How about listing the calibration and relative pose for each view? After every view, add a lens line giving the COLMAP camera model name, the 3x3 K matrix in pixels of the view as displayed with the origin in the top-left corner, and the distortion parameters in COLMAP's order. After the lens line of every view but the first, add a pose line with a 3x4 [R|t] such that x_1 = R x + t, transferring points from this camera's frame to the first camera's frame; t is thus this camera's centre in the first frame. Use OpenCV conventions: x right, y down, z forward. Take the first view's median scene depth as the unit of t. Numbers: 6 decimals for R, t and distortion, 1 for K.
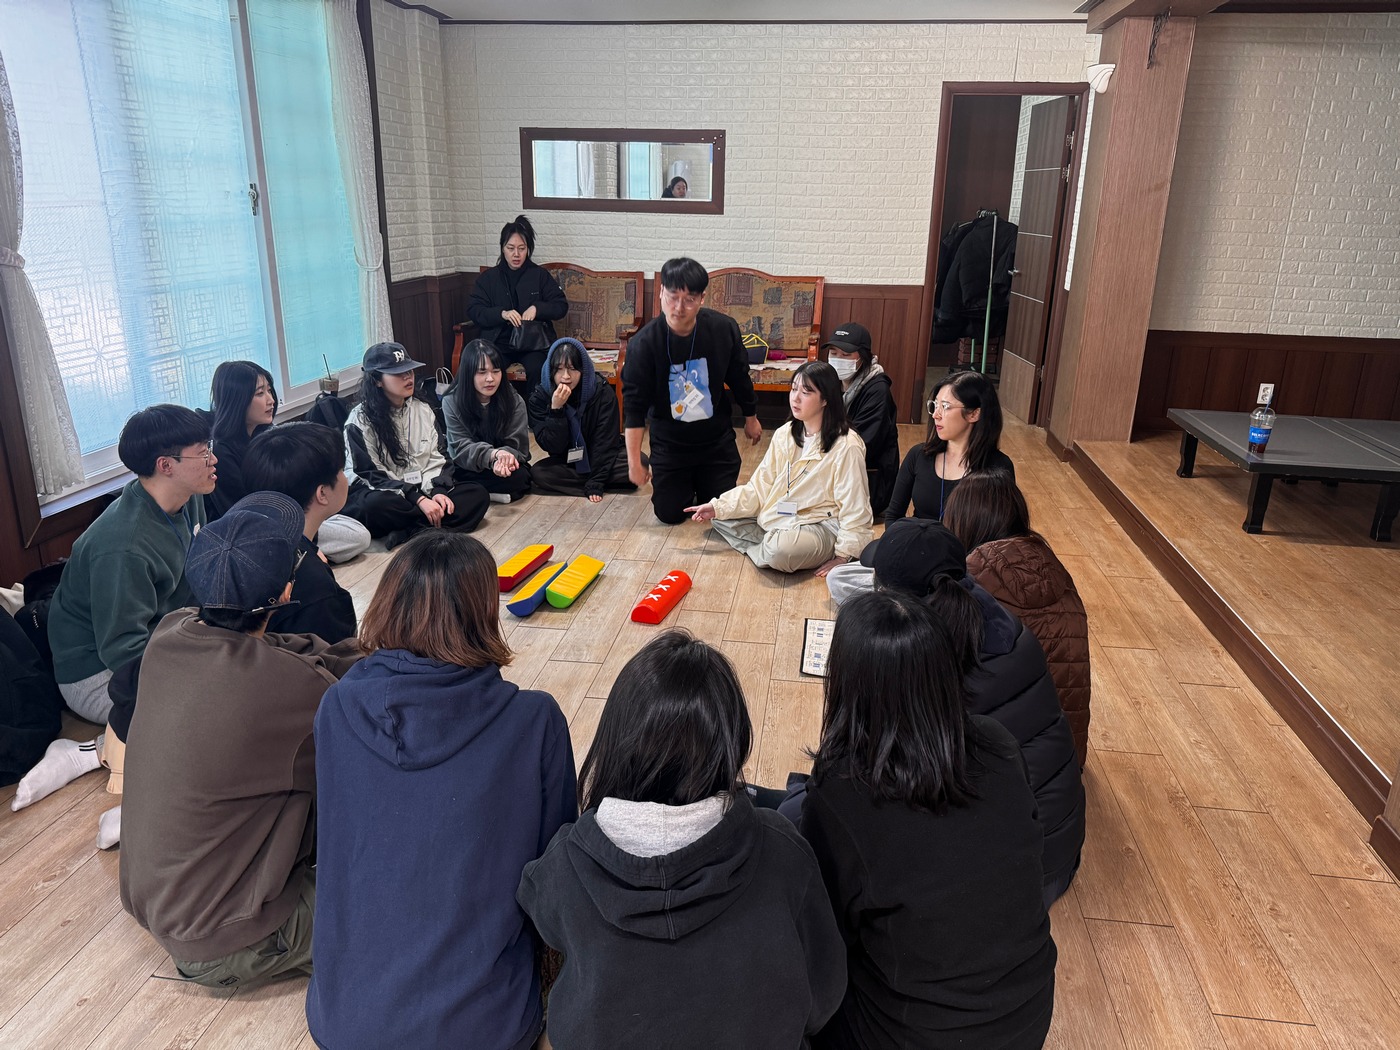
lens RADIAL K [[988.2, 0, 700.0], [0, 988.2, 525.0], [0, 0, 1]] dist [0.008637, -0.002069]
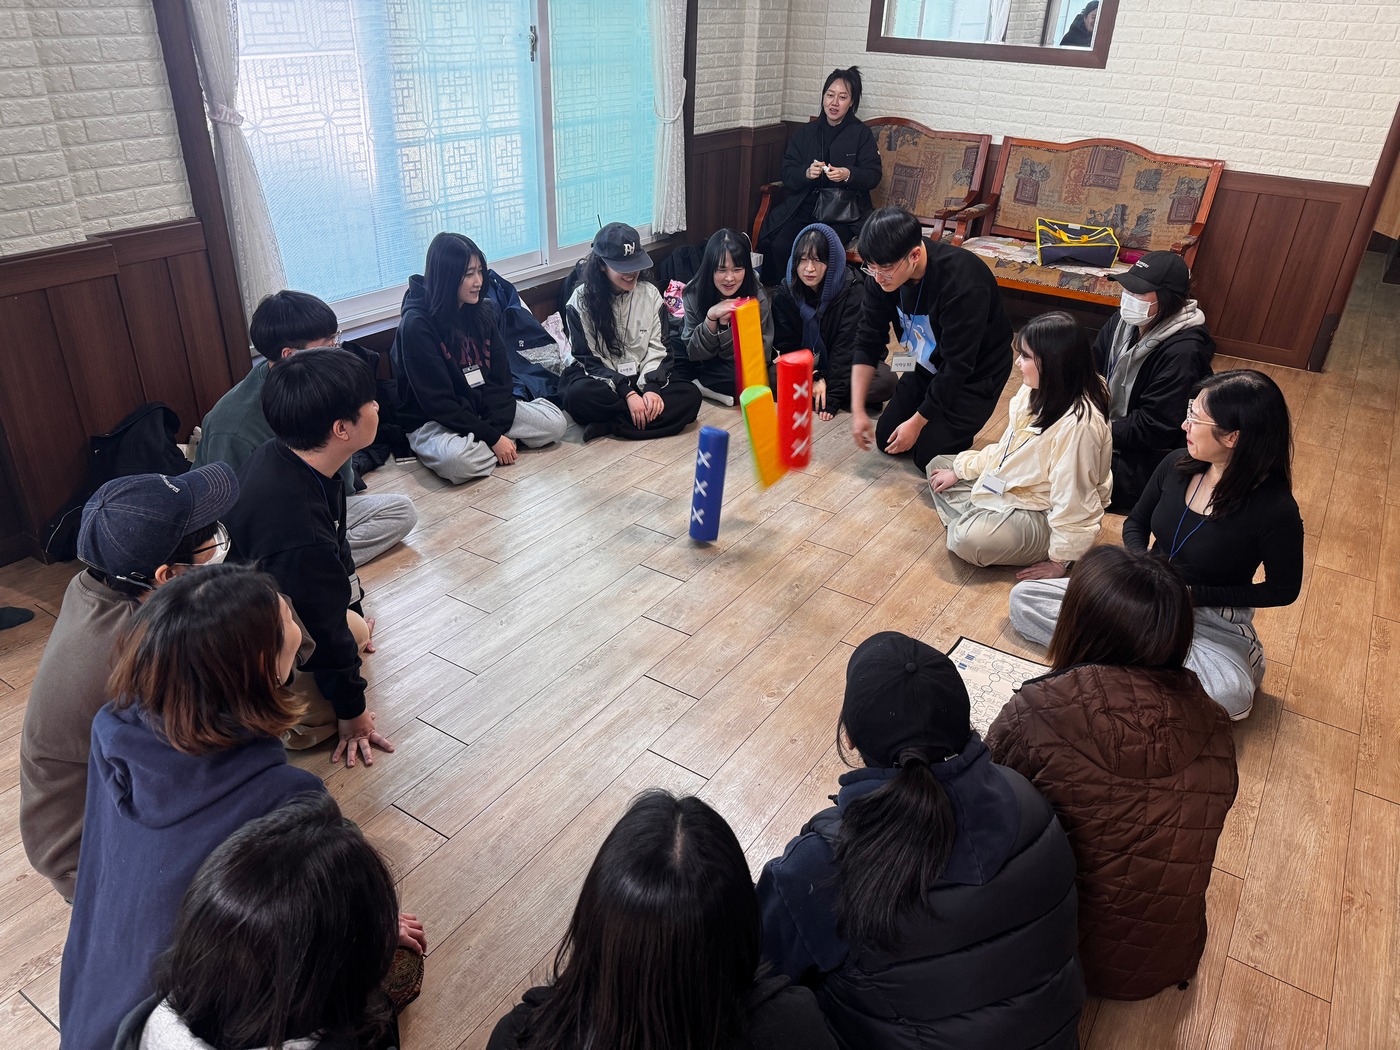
lens RADIAL K [[986.5, 0, 700.0], [0, 986.5, 525.0], [0, 0, 1]] dist [0.100334, -0.138050]
pose [[0.904371, 0.215946, -0.368077, 0.155892], [-0.153619, 0.969434, 0.191309, -0.094136], [0.398139, -0.116470, 0.909901, 0.142872]]
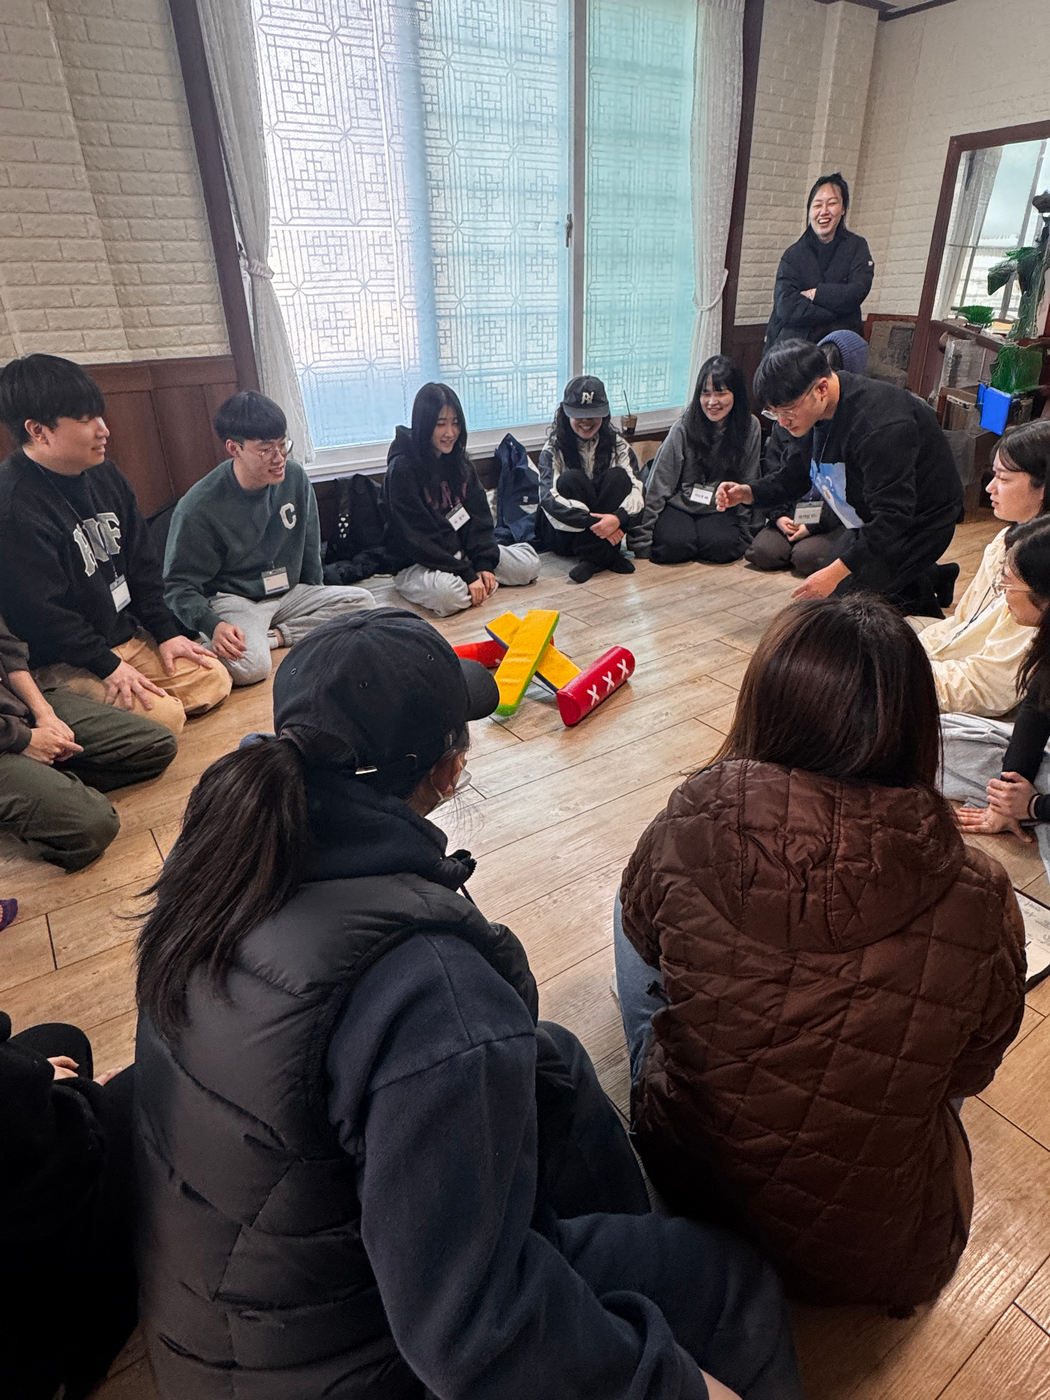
lens RADIAL K [[784.0, 0, 525.0], [0, 784.0, 700.0], [0, 0, 1]] dist [0.008026, -0.011652]
pose [[0.679144, 0.310688, -0.665008, 0.250922], [-0.203185, 0.950172, 0.236410, -0.039838], [0.705322, -0.025437, 0.708431, 0.373140]]
